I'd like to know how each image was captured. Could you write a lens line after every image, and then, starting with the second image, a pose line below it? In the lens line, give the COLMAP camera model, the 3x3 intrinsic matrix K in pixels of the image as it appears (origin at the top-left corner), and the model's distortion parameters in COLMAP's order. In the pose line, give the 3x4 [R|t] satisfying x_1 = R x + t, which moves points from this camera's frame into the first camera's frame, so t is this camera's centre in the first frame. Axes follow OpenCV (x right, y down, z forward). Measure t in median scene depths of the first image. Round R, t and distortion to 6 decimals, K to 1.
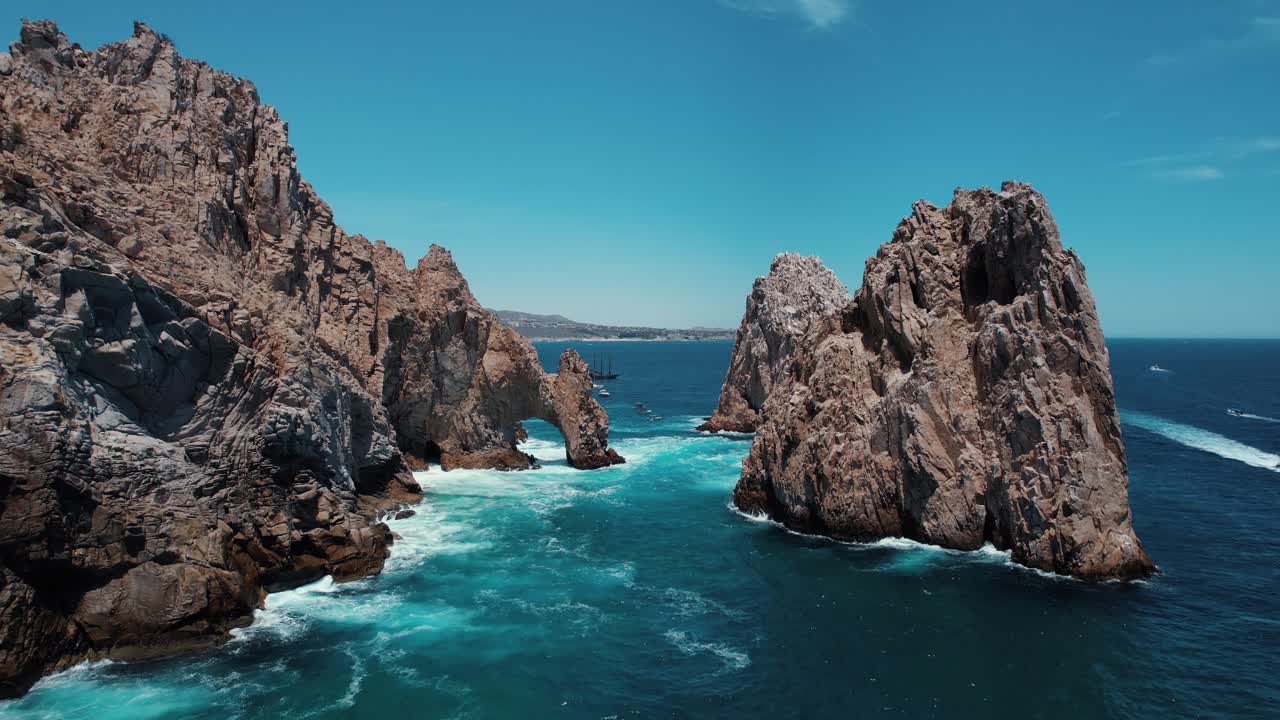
lens RADIAL K [[822.5, 0, 637.6], [0, 822.5, 354.9], [0, 0, 1]] dist [-0.077630, 0.069364]
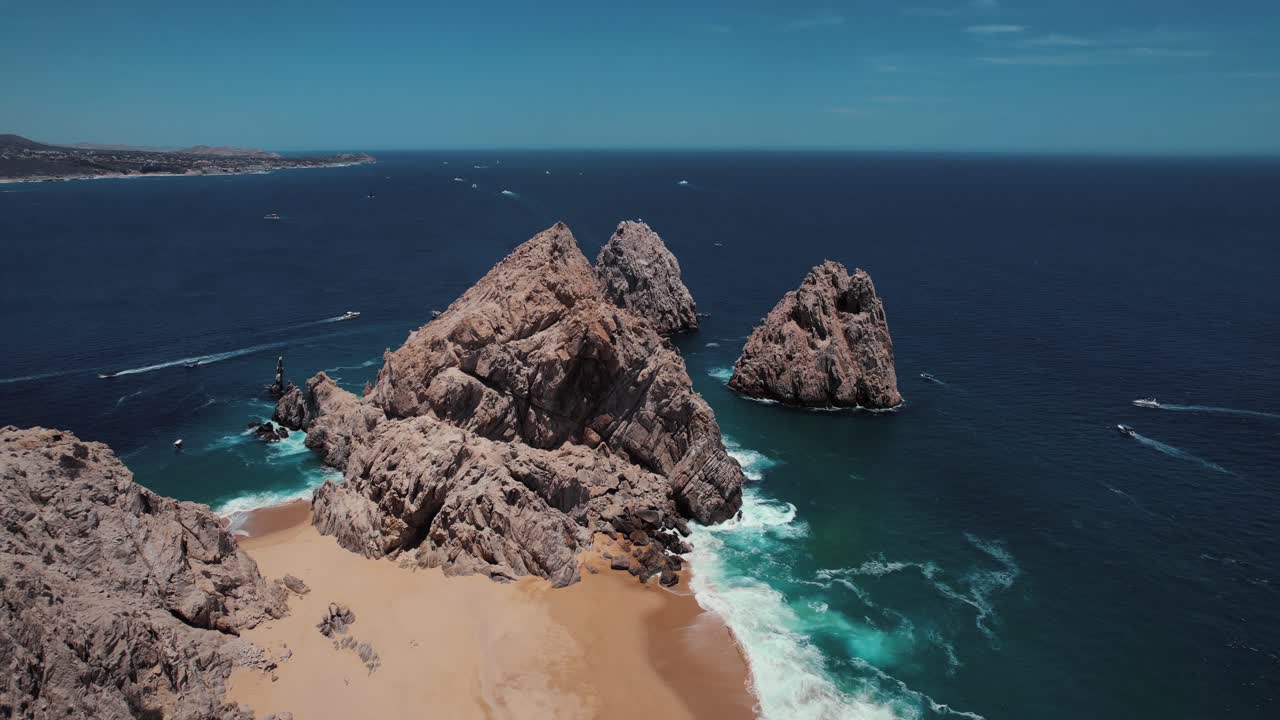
lens RADIAL K [[822.5, 0, 637.6], [0, 822.5, 354.9], [0, 0, 1]] dist [-0.077630, 0.069364]
pose [[0.836249, -0.138721, 0.530513, -1.629180], [0.014922, 0.972870, 0.230870, -0.568518], [-0.548147, -0.185149, 0.815632, -0.877662]]
